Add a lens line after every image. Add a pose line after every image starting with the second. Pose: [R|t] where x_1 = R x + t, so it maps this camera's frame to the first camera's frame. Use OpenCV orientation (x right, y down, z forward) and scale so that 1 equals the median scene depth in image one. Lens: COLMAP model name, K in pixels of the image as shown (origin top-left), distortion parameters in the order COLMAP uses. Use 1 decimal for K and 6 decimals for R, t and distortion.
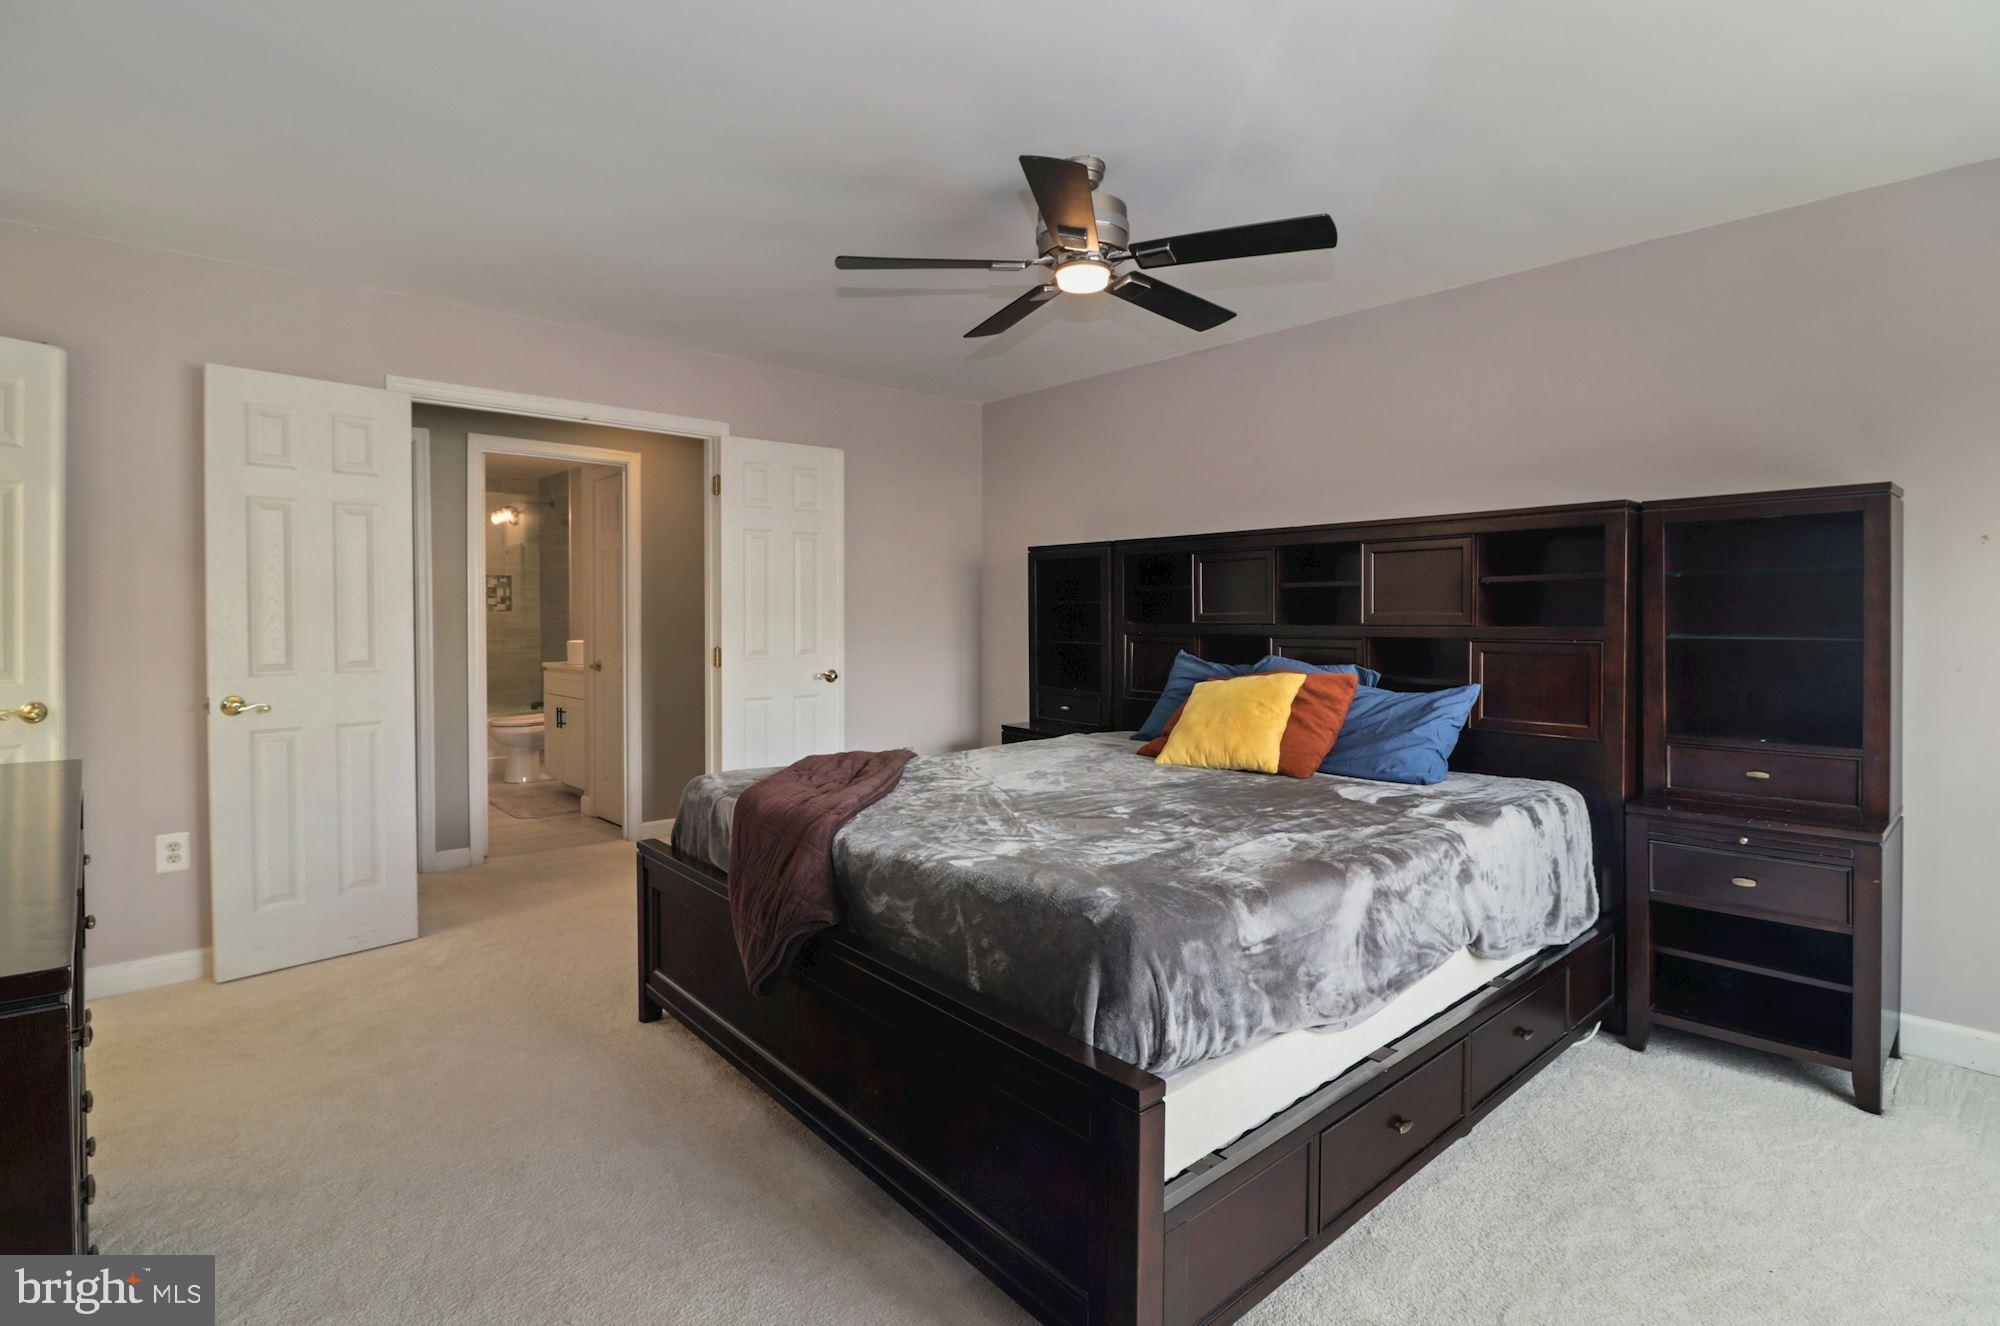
lens RADIAL K [[936.5, 0, 999.9], [0, 936.5, 649.7], [0, 0, 1]] dist [-0.002896, -0.002383]
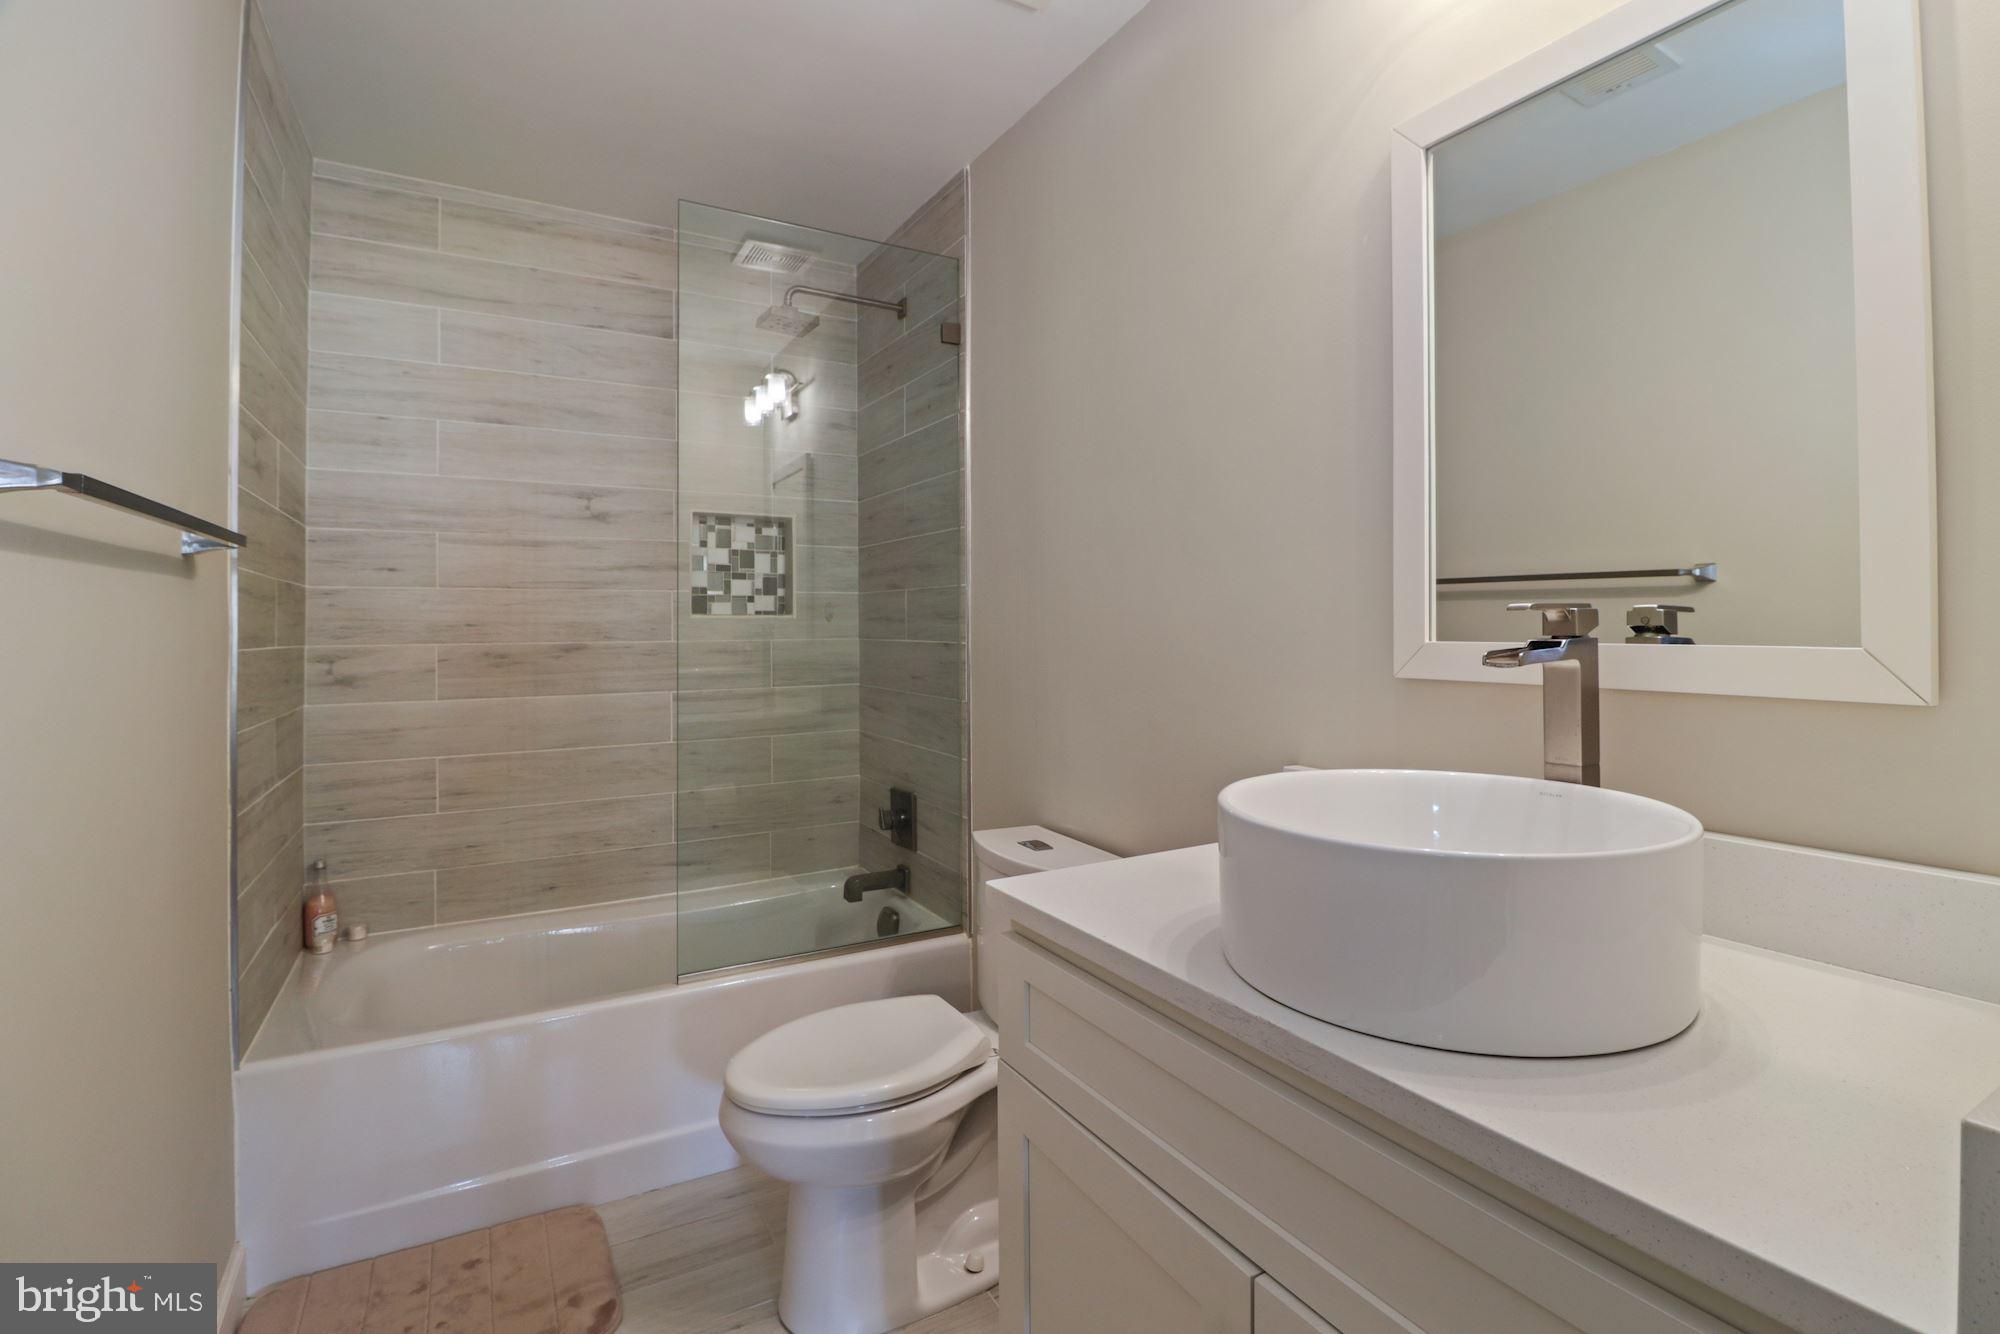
lens RADIAL K [[936.5, 0, 999.8], [0, 936.5, 659.4], [0, 0, 1]] dist [-0.002896, -0.002383]
pose [[0.974975, -0.003612, -0.222286, -0.353280], [-0.001906, 0.999695, -0.024603, -0.013419], [0.222308, 0.024411, 0.974671, 0.646873]]
